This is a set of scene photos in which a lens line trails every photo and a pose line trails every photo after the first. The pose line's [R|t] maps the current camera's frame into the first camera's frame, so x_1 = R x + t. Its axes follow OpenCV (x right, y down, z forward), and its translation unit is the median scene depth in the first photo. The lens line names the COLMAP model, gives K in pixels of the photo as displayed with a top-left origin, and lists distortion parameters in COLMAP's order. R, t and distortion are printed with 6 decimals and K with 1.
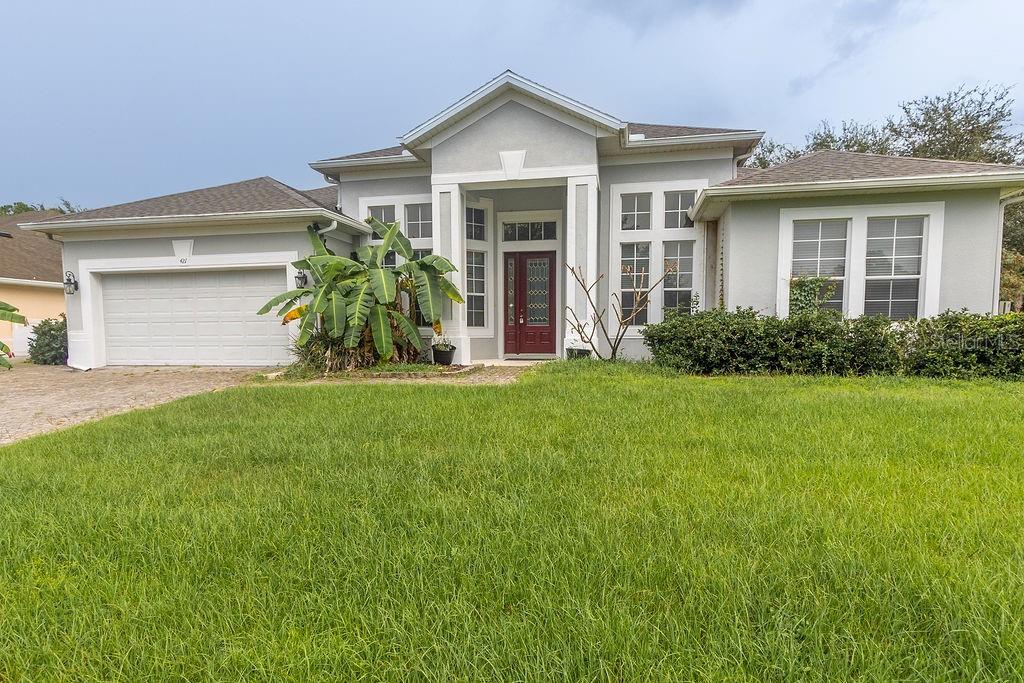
lens RADIAL K [[528.6, 0, 517.8], [0, 528.6, 351.8], [0, 0, 1]] dist [-0.000367, -0.000274]
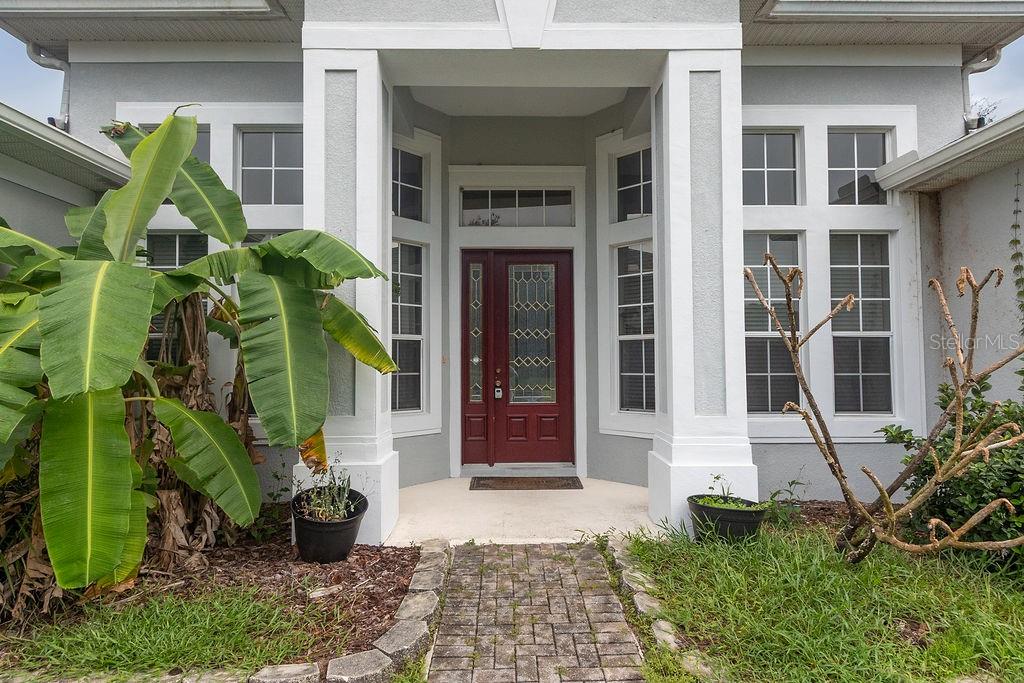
lens RADIAL K [[528.6, 0, 510.2], [0, 528.6, 339.1], [0, 0, 1]] dist [-0.000367, -0.000274]
pose [[0.977939, 0.007361, 0.208763, -0.094745], [0.008732, 0.997065, -0.076058, -0.081424], [-0.208710, 0.076203, 0.975004, 0.613083]]
